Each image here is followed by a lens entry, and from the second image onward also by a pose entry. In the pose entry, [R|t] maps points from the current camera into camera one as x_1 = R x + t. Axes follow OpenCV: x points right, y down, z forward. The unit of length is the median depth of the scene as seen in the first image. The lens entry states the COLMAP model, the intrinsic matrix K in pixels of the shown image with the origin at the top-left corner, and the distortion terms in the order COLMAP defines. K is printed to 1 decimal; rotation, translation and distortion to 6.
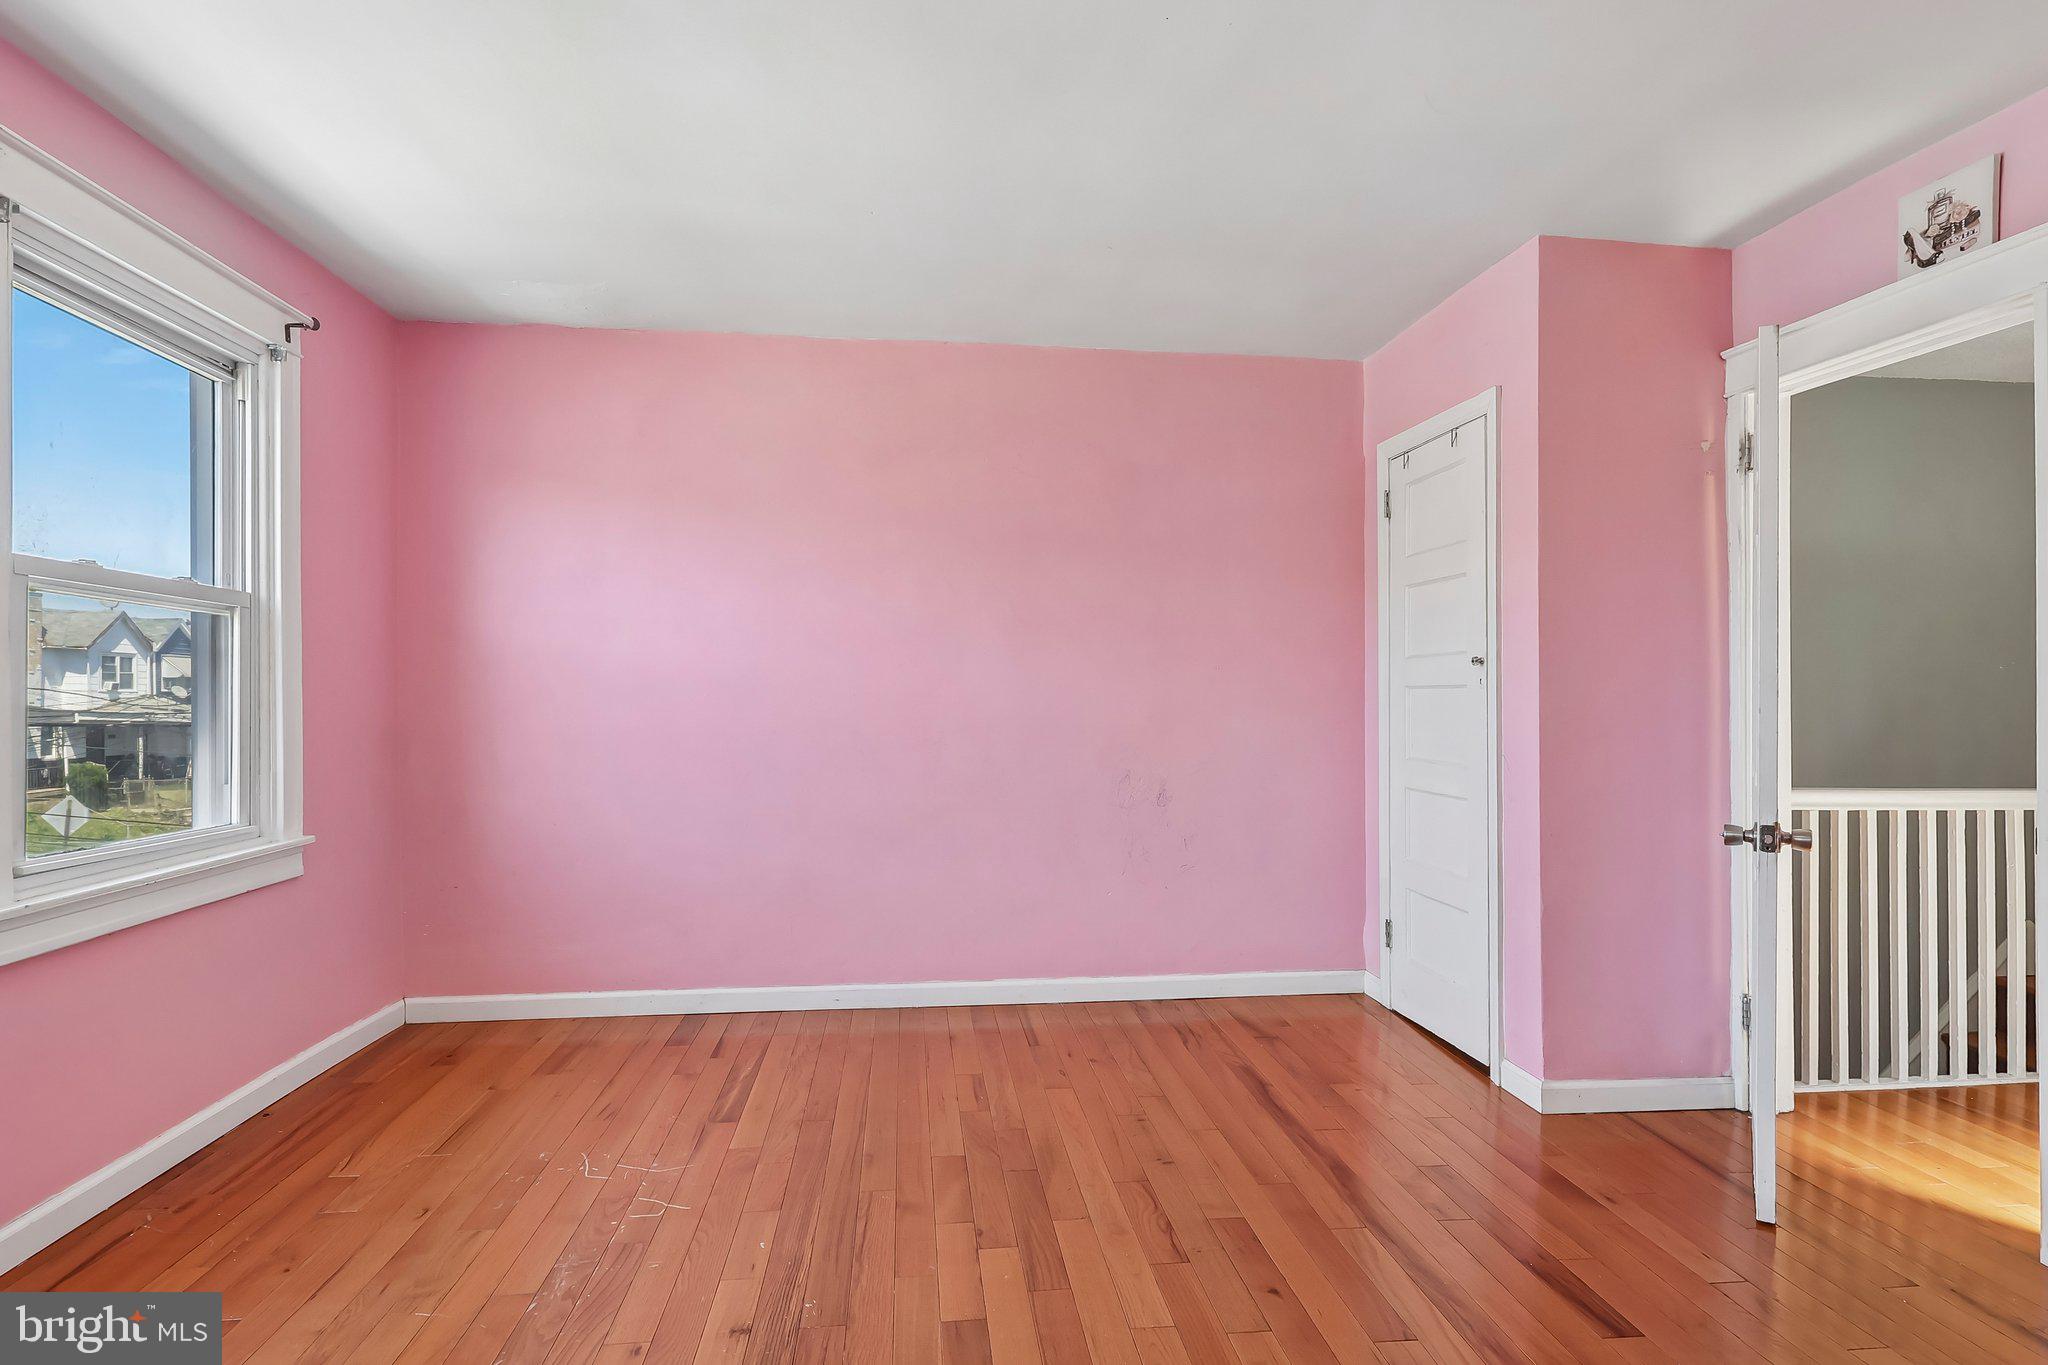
lens RADIAL K [[1007.2, 0, 1039.2], [0, 1007.2, 710.7], [0, 0, 1]] dist [0.001469, 0.001011]
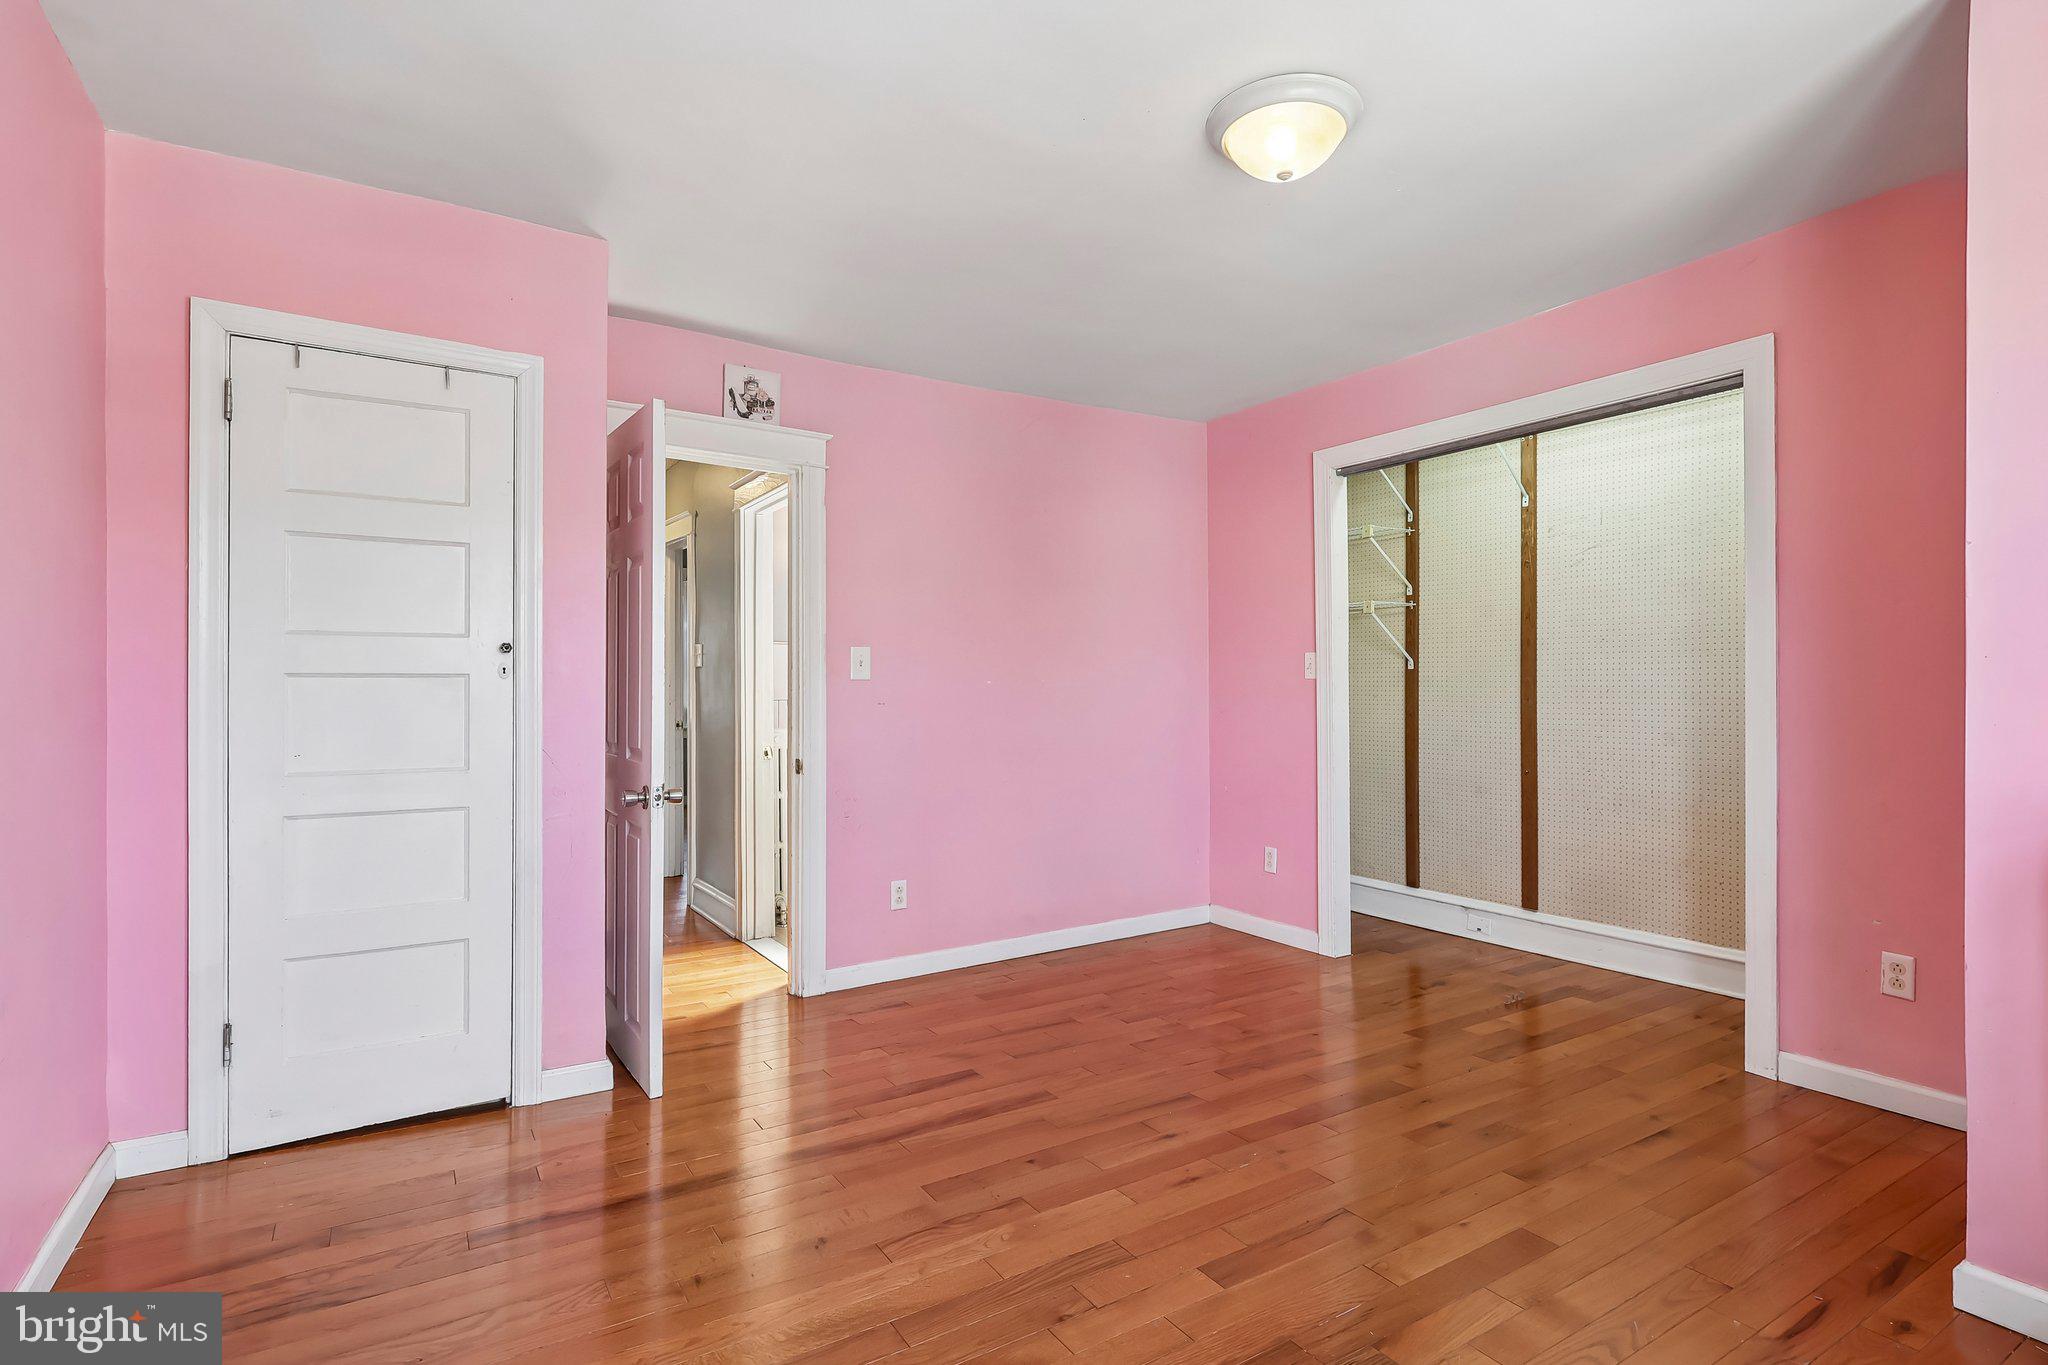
lens RADIAL K [[1007.2, 0, 1027.3], [0, 1007.2, 684.1], [0, 0, 1]] dist [0.001469, 0.001011]
pose [[-0.408694, 0.001202, 0.912671, -0.663007], [0.005125, 0.999986, 0.000978, -0.017596], [-0.912657, 0.005077, -0.408694, 1.099336]]
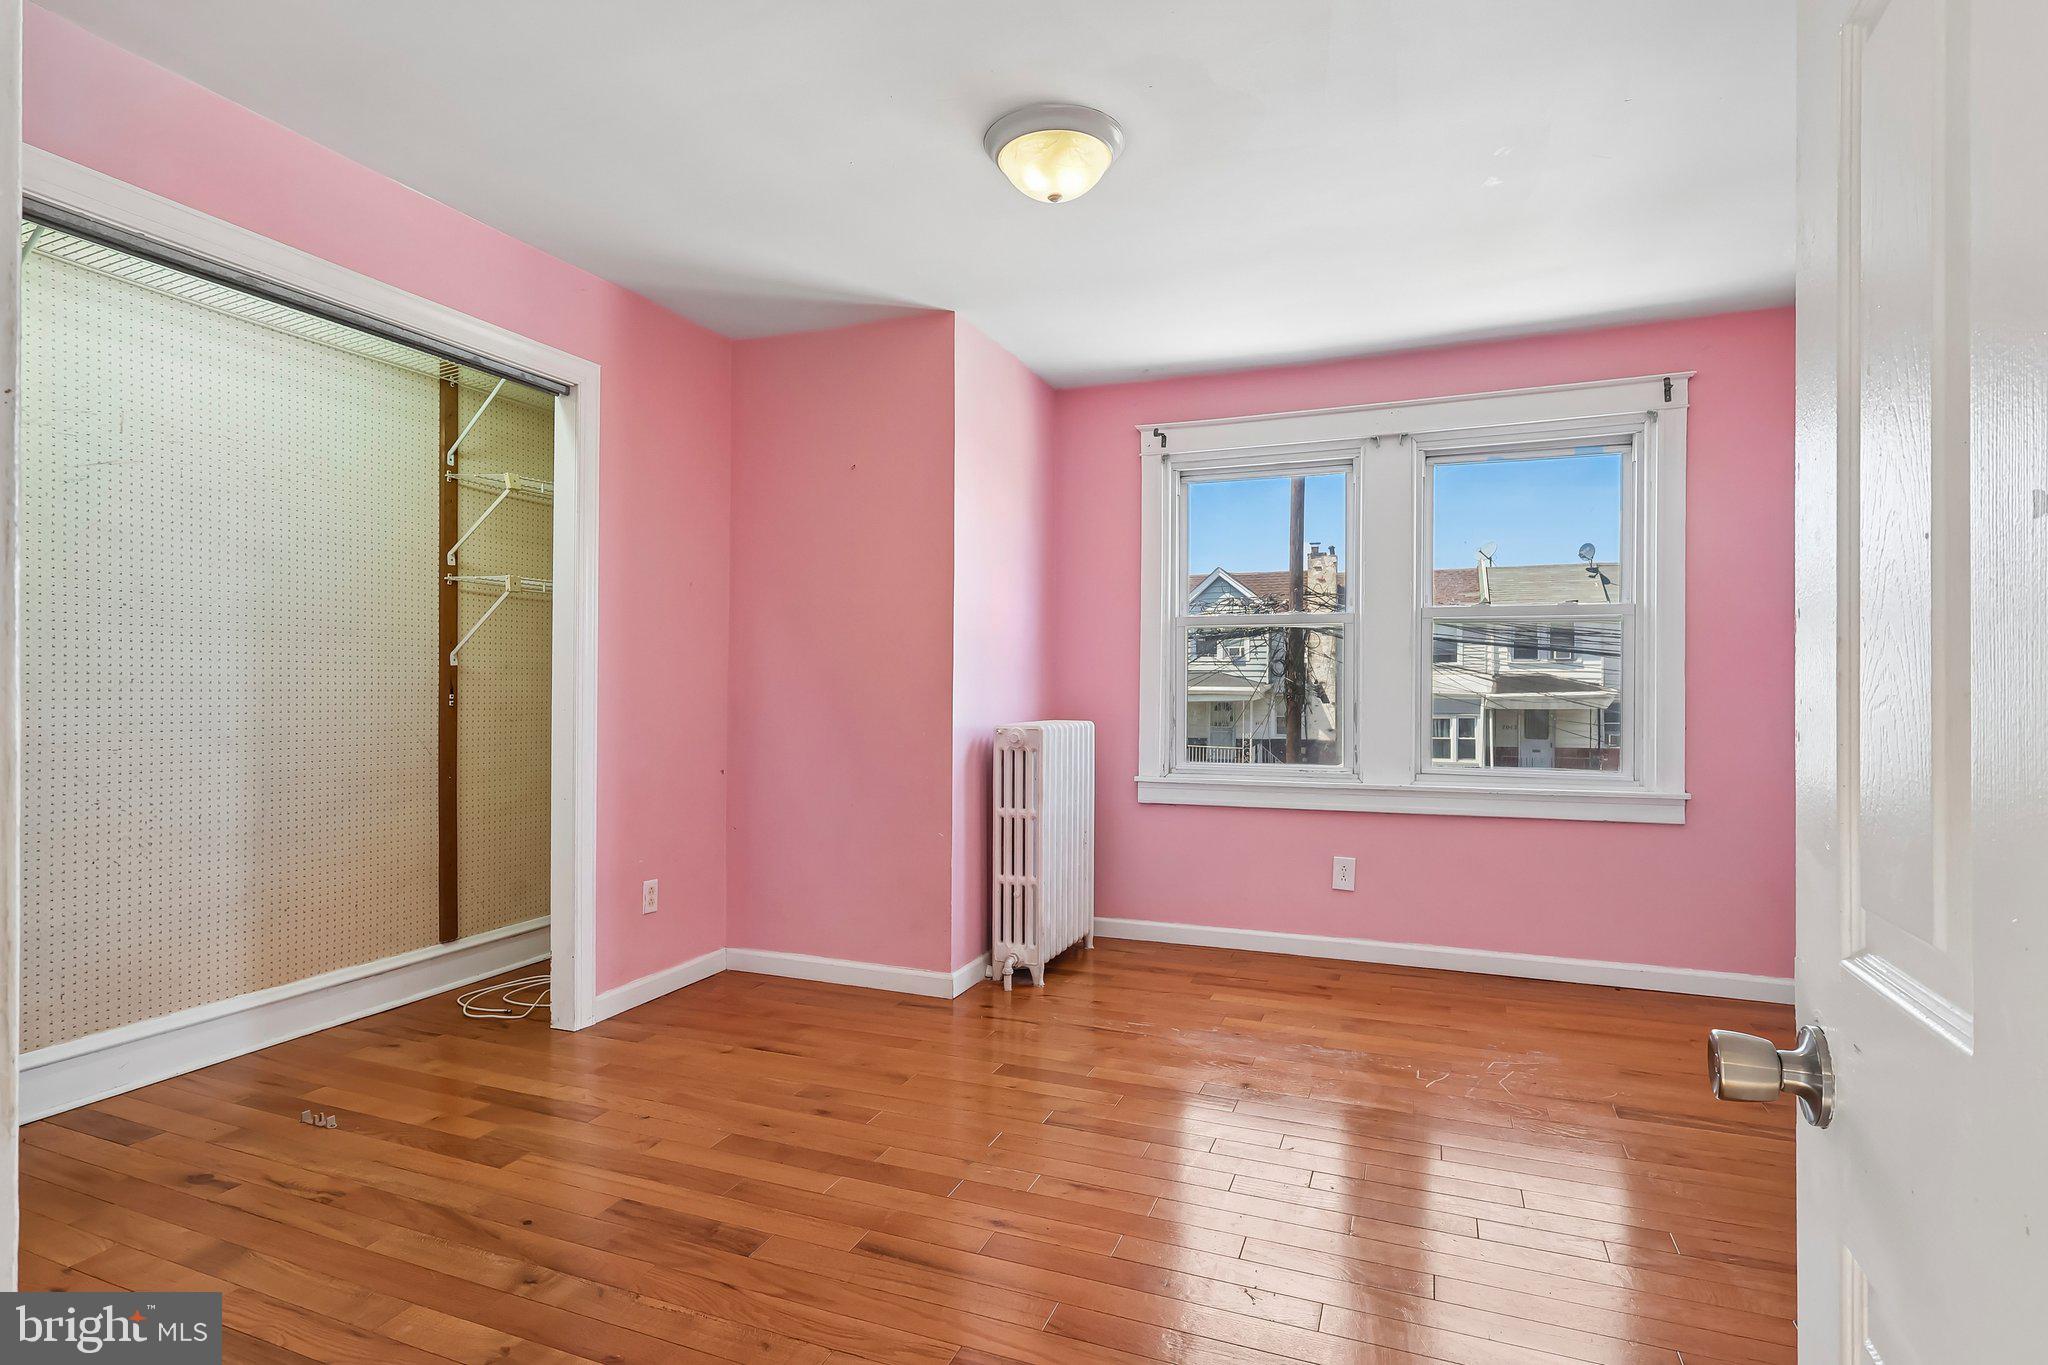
lens RADIAL K [[1007.2, 0, 1019.3], [0, 1007.2, 693.5], [0, 0, 1]] dist [0.001469, 0.001011]
pose [[-0.504210, 0.000281, -0.863581, 0.812095], [-0.004916, 0.999983, 0.003195, 0.003913], [0.863567, 0.005857, -0.504200, 0.988156]]
